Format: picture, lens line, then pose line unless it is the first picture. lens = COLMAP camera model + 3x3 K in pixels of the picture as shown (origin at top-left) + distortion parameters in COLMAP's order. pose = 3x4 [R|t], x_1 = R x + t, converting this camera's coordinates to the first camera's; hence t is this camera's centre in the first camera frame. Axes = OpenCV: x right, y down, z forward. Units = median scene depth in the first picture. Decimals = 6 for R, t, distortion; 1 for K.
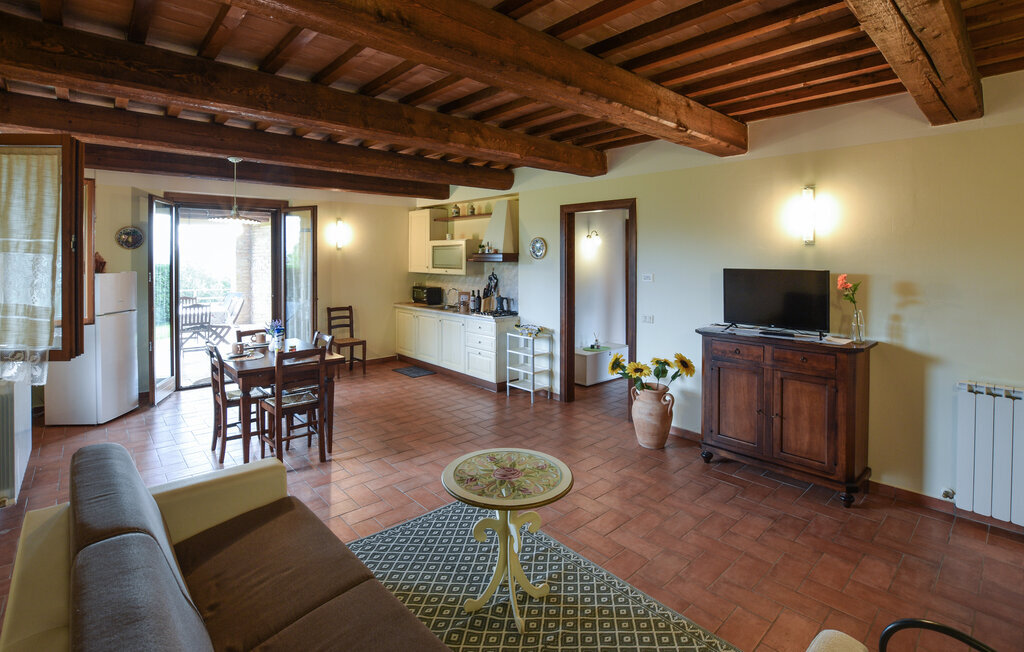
lens RADIAL K [[491.7, 0, 488.0], [0, 491.7, 261.9], [0, 0, 1]] dist [-0.026908, 0.000119]
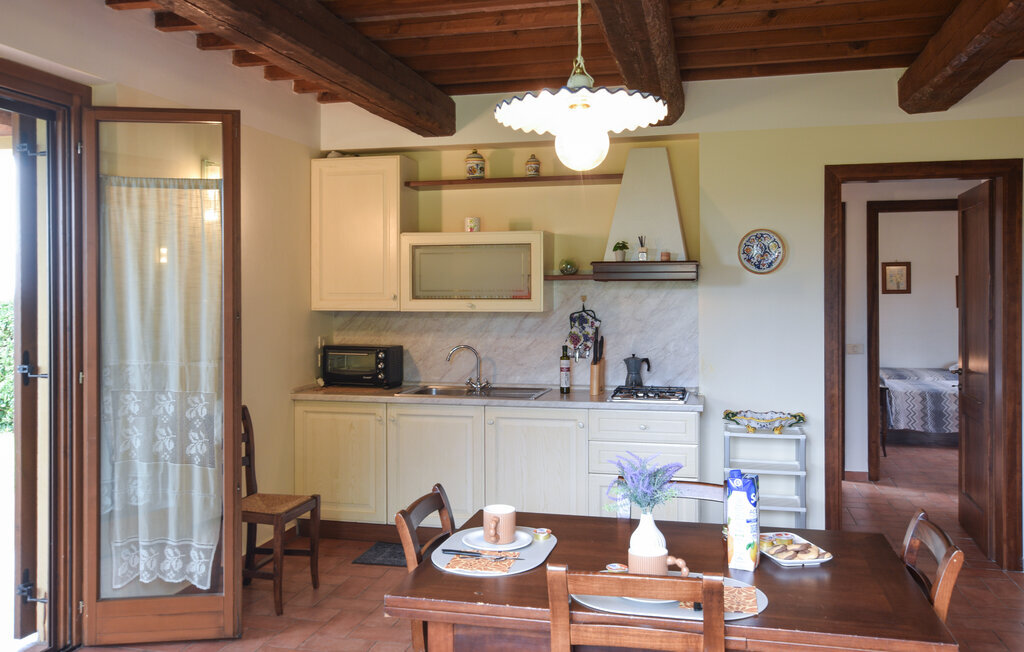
lens RADIAL K [[873.0, 0, 511.2], [0, 873.0, 306.1], [0, 0, 1]] dist [0.015497, 0.005445]
pose [[0.807552, -0.014817, 0.589611, -0.542150], [0.009493, 0.999881, 0.012126, 0.011706], [-0.589720, -0.004195, 0.807597, 0.400602]]
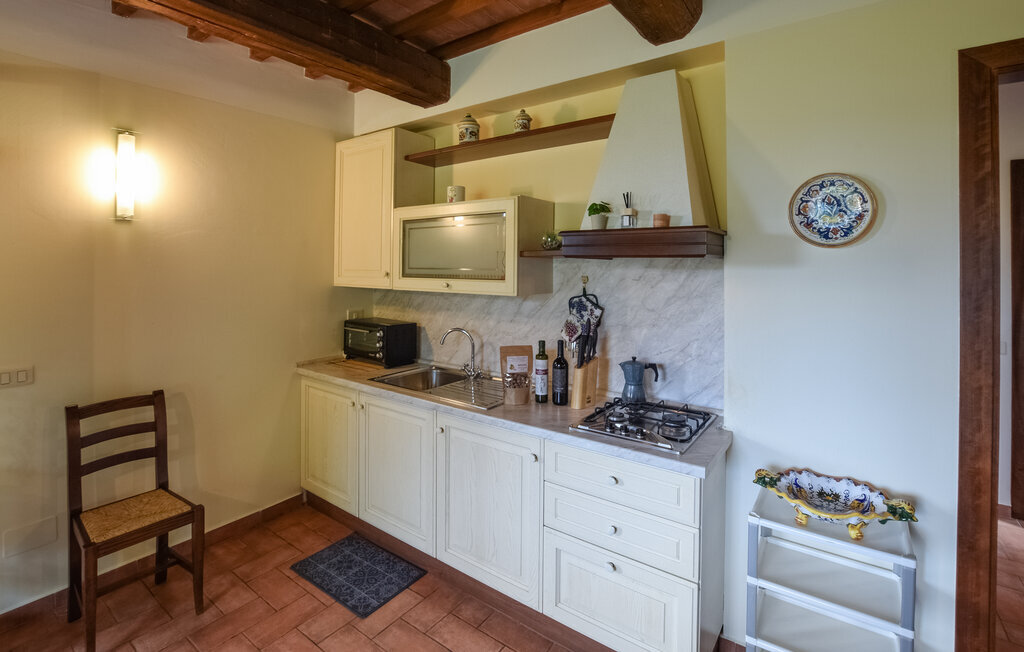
lens RADIAL K [[478.2, 0, 509.3], [0, 478.2, 266.4], [0, 0, 1]] dist [-0.026595, 0.000650]
pose [[0.970864, 0.004390, 0.239592, -0.137160], [-0.002780, 0.999971, -0.007057, 0.007469], [-0.239616, 0.006185, 0.970848, 0.688981]]
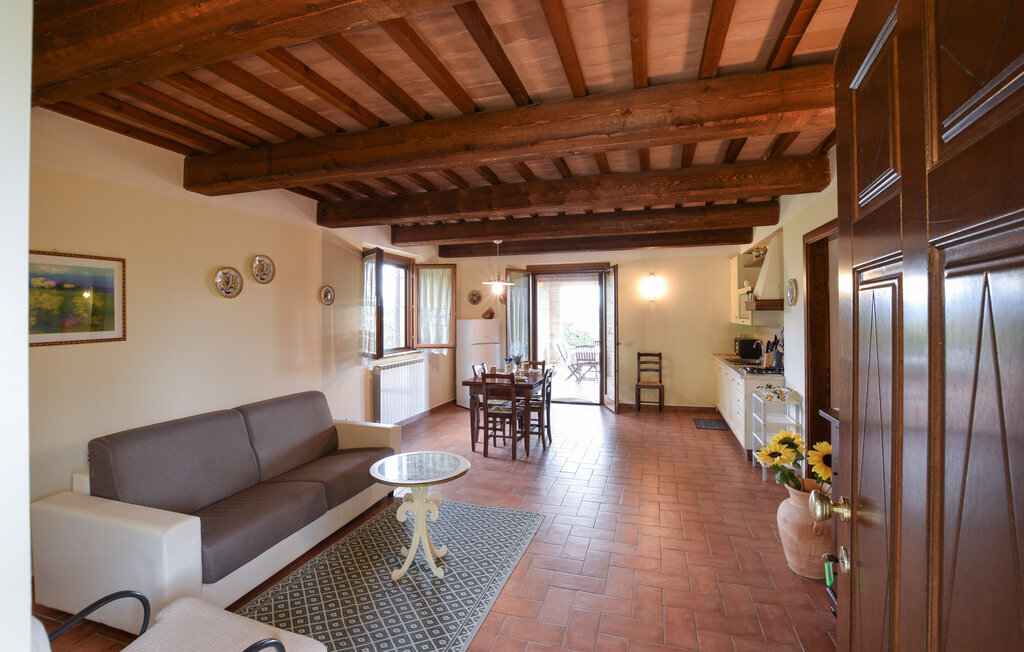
lens RADIAL K [[455.0, 0, 512.7], [0, 455.0, 314.8], [0, 0, 1]] dist [-0.001667, 0.000218]
pose [[0.541306, -0.004596, -0.840813, 0.426655], [-0.000240, 0.999984, -0.005621, 0.011885], [0.840826, 0.003245, 0.541296, 0.194047]]
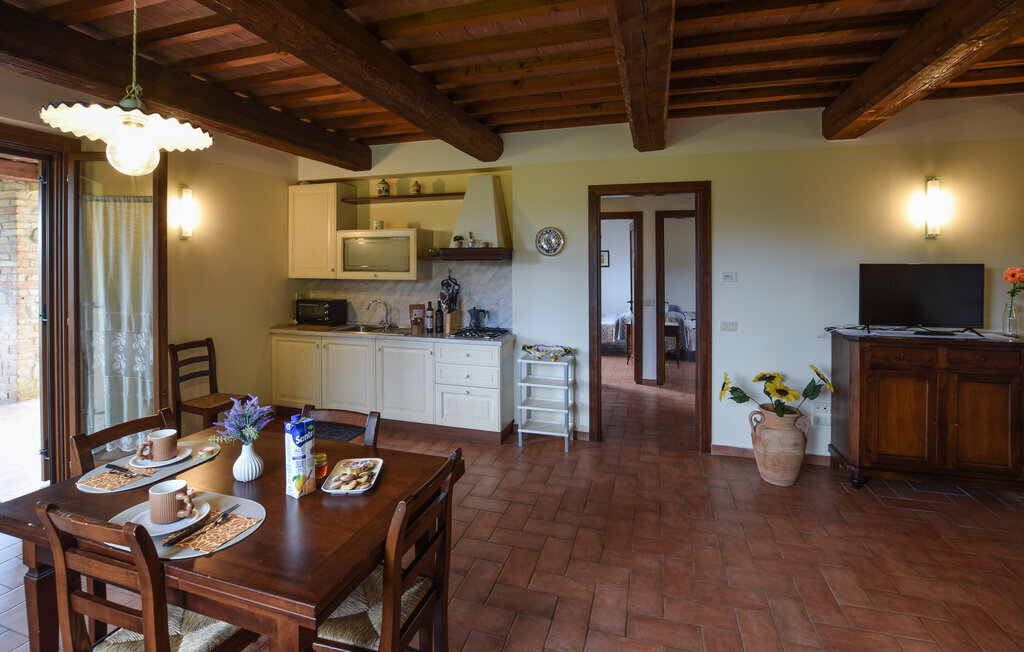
lens RADIAL K [[478.2, 0, 509.3], [0, 478.2, 266.4], [0, 0, 1]] dist [-0.026595, 0.000650]
pose [[0.844434, -0.005341, 0.535633, -0.304696], [0.006755, 0.999977, -0.000677, 0.008808], [-0.535617, 0.004190, 0.844450, 0.372356]]
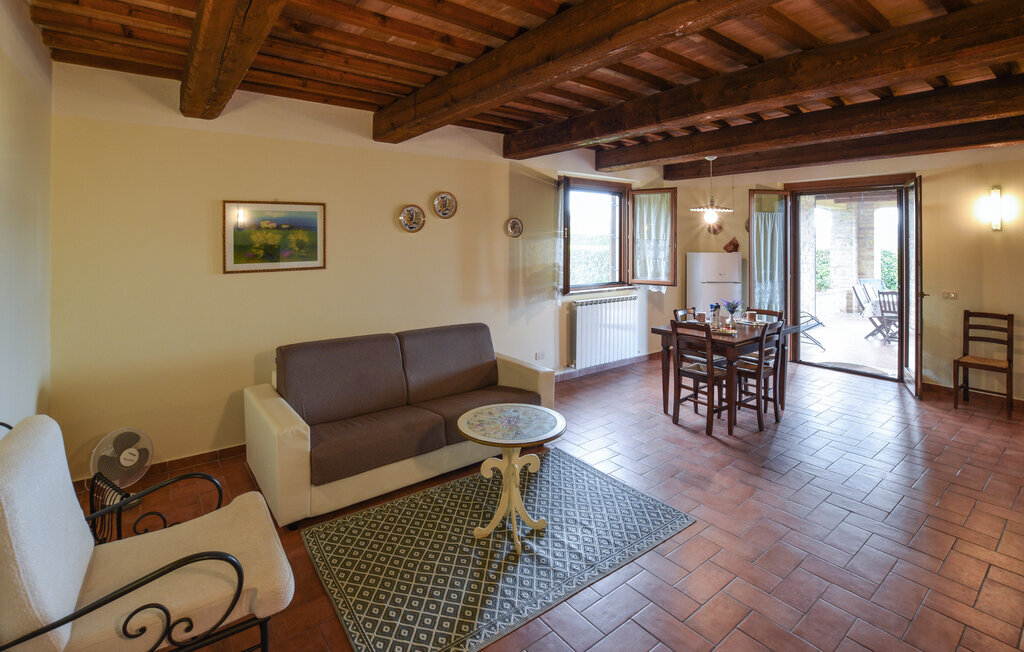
lens RADIAL K [[484.9, 0, 513.7], [0, 484.9, 242.1], [0, 0, 1]] dist [-0.015778, 0.000183]
pose [[-0.031522, 0.001133, -0.999502, 0.428827], [-0.011904, 0.999928, 0.001509, -0.001943], [0.999432, 0.011946, -0.031506, 0.368975]]
